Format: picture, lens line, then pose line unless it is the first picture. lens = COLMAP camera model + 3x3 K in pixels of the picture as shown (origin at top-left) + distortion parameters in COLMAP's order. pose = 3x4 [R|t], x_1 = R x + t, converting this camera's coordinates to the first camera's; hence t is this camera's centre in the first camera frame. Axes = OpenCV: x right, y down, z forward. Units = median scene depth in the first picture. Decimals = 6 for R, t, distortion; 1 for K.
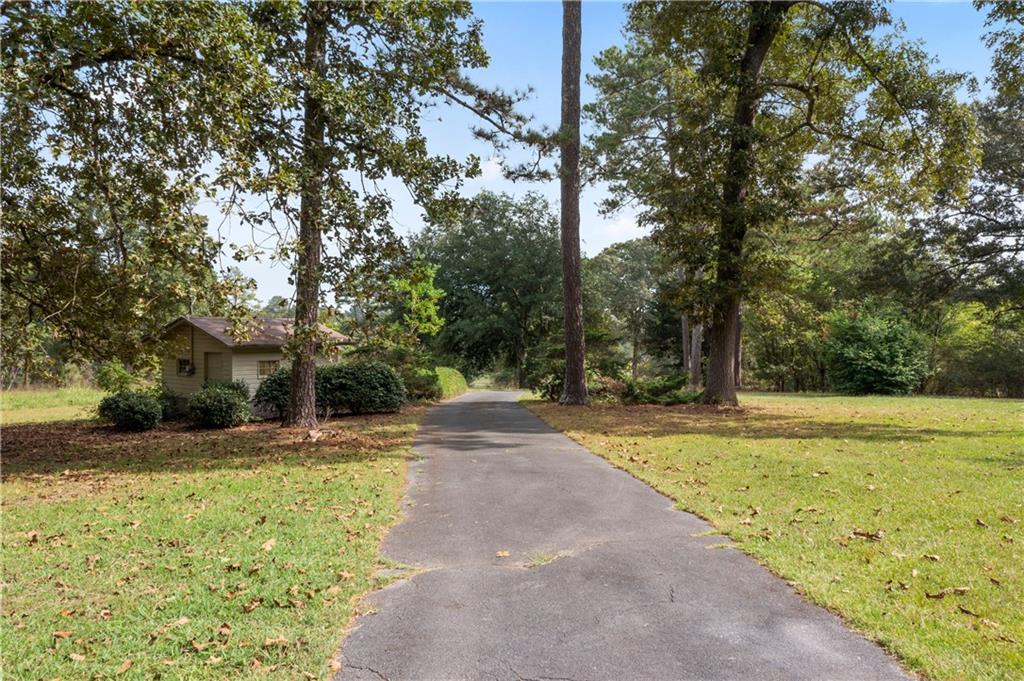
lens RADIAL K [[816.8, 0, 513.7], [0, 816.8, 342.5], [0, 0, 1]] dist [-0.009676, -0.000048]
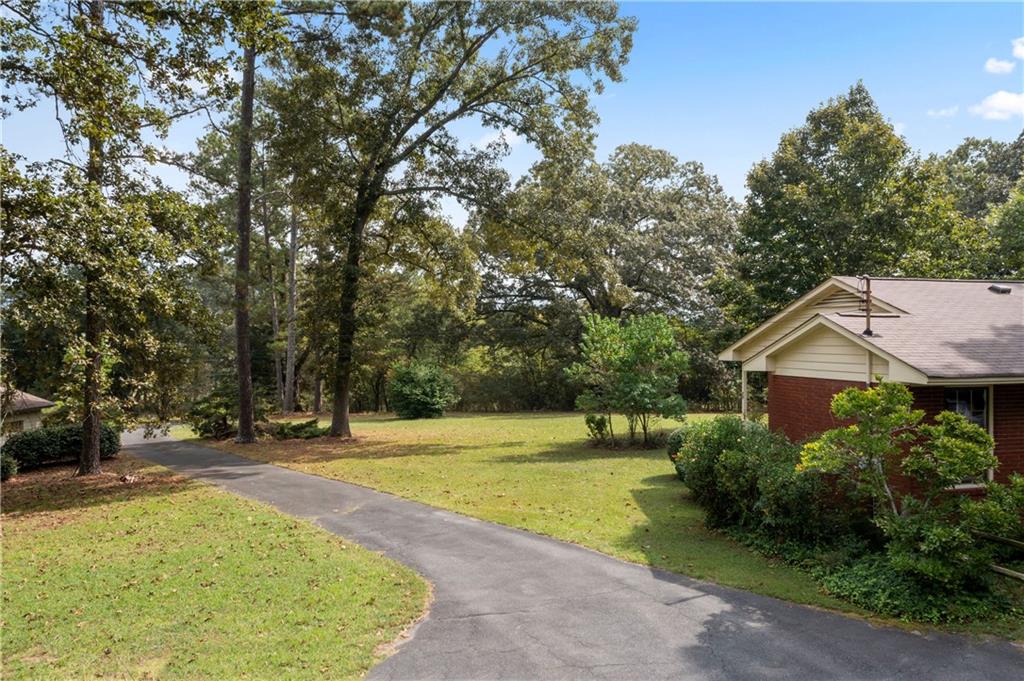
lens RADIAL K [[816.8, 0, 511.5], [0, 816.8, 341.4], [0, 0, 1]] dist [-0.009676, -0.000048]
pose [[0.852400, -0.009719, 0.522800, -0.215505], [0.014504, 0.999882, -0.005060, -0.070415], [-0.522689, 0.011896, 0.852441, -0.395418]]
